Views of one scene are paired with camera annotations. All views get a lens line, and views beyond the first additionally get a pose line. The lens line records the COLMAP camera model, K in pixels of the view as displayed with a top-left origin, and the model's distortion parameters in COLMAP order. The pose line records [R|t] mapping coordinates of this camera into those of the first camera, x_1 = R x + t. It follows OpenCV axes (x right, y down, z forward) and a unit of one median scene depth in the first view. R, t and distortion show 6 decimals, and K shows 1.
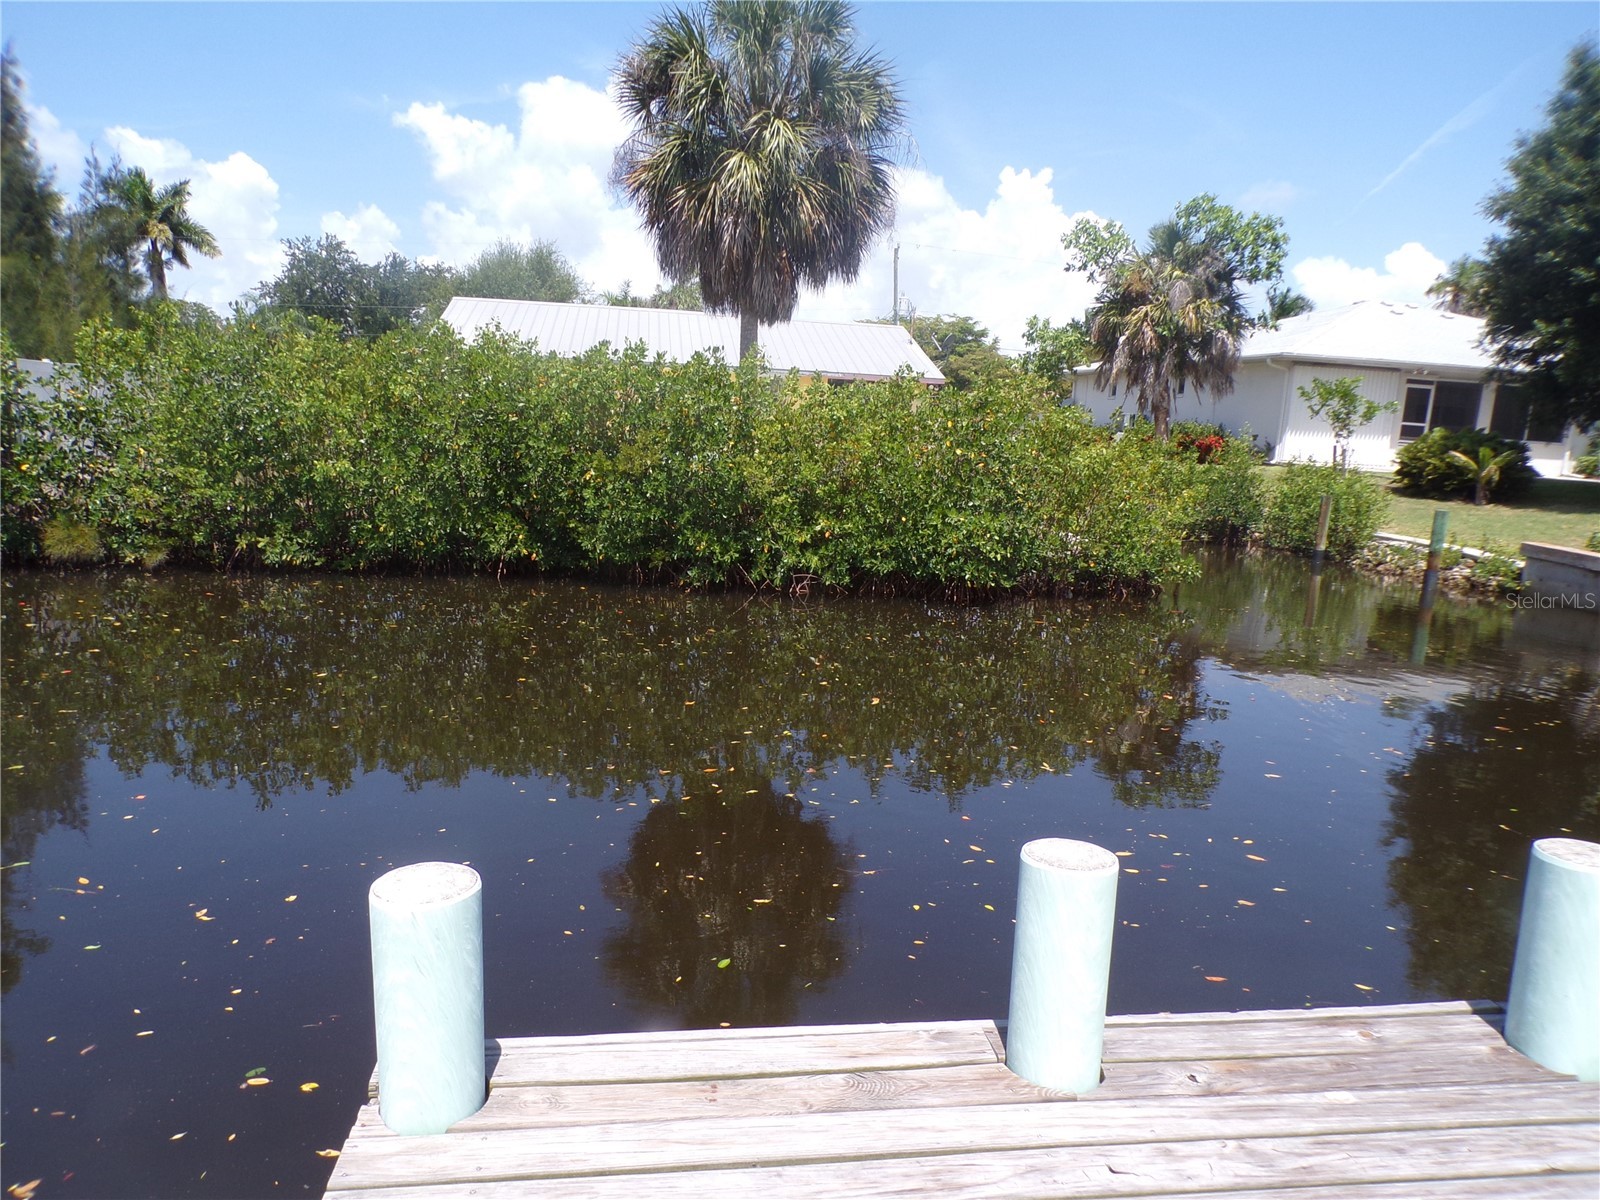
lens RADIAL K [[1094.4, 0, 793.1], [0, 1094.4, 594.7], [0, 0, 1]] dist [0.008712, -0.000122]
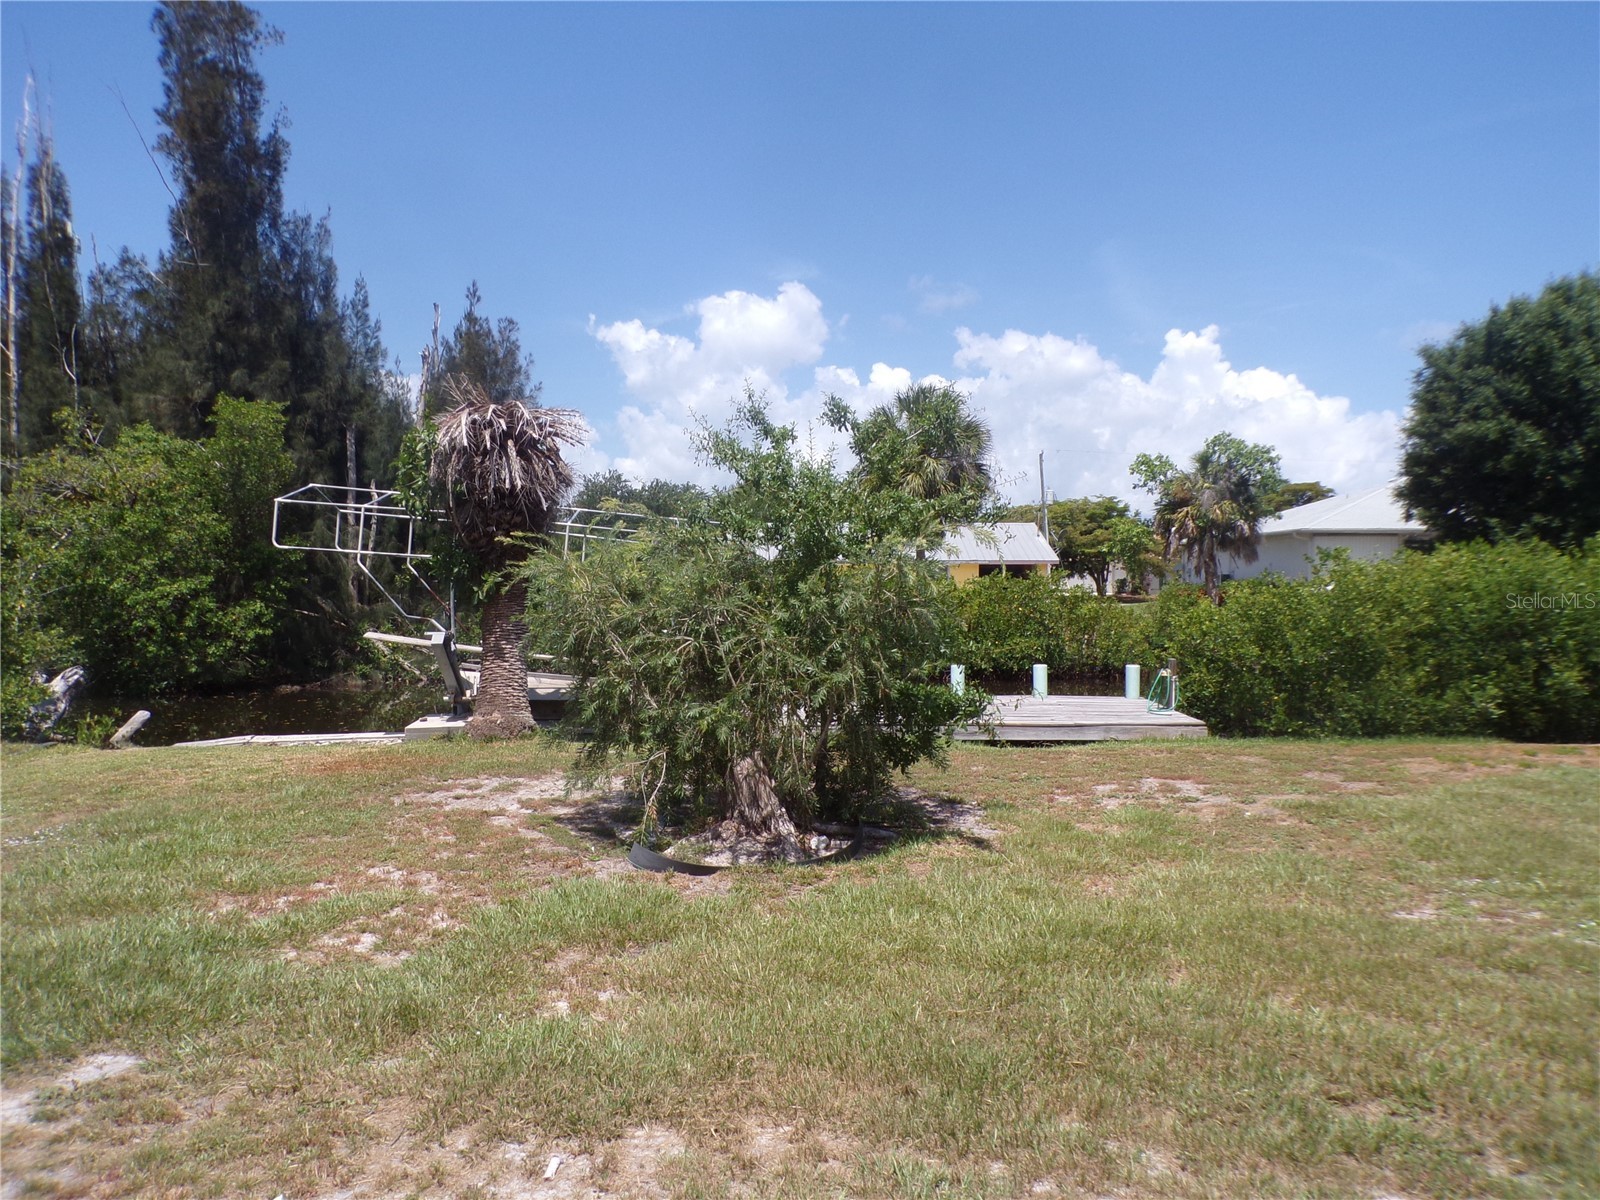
lens RADIAL K [[1102.5, 0, 770.5], [0, 1102.5, 605.1], [0, 0, 1]] dist [-0.005763, -0.004087]
pose [[0.980461, -0.051366, -0.189888, 0.057686], [0.023514, 0.988988, -0.146117, 0.112321], [0.195302, 0.138797, 0.970872, -0.814036]]
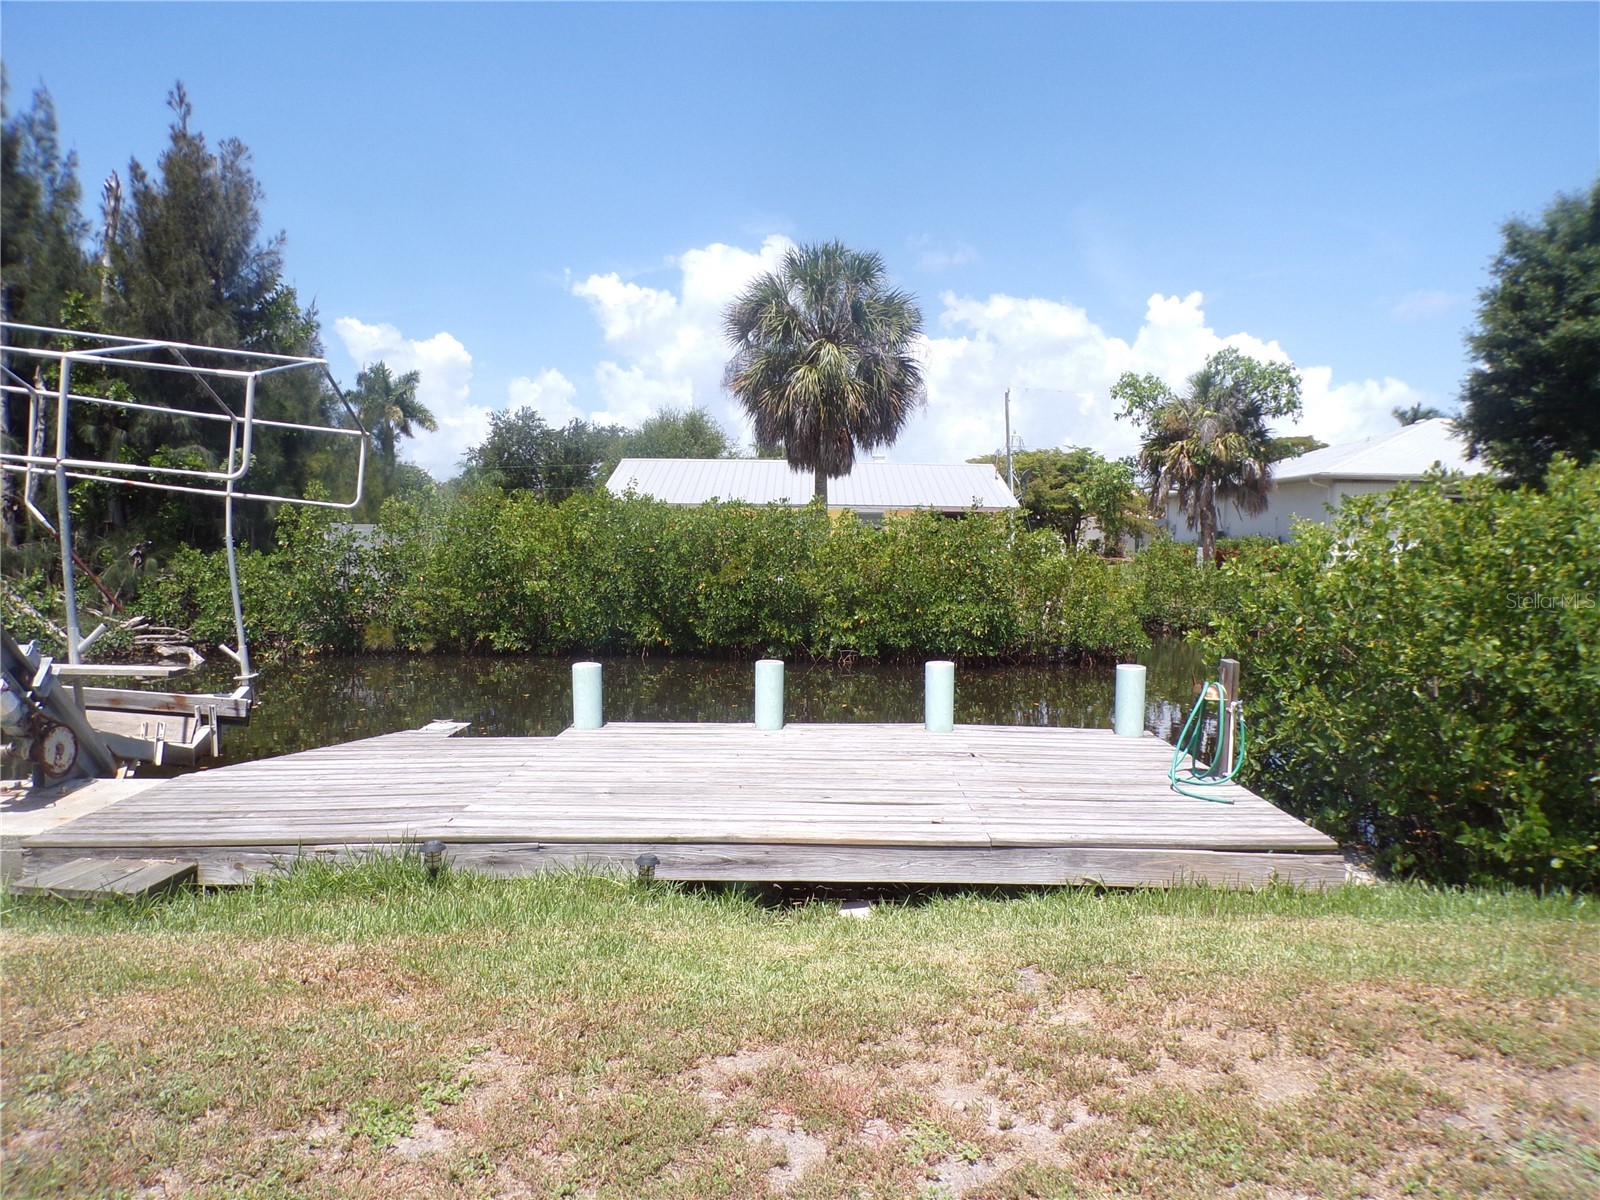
lens RADIAL K [[1094.4, 0, 793.1], [0, 1094.4, 594.7], [0, 0, 1]] dist [0.008712, -0.000122]
pose [[0.988493, -0.028616, -0.148534, 0.109489], [0.010913, 0.992875, -0.118658, 0.055894], [0.150871, 0.115672, 0.981763, -0.304814]]
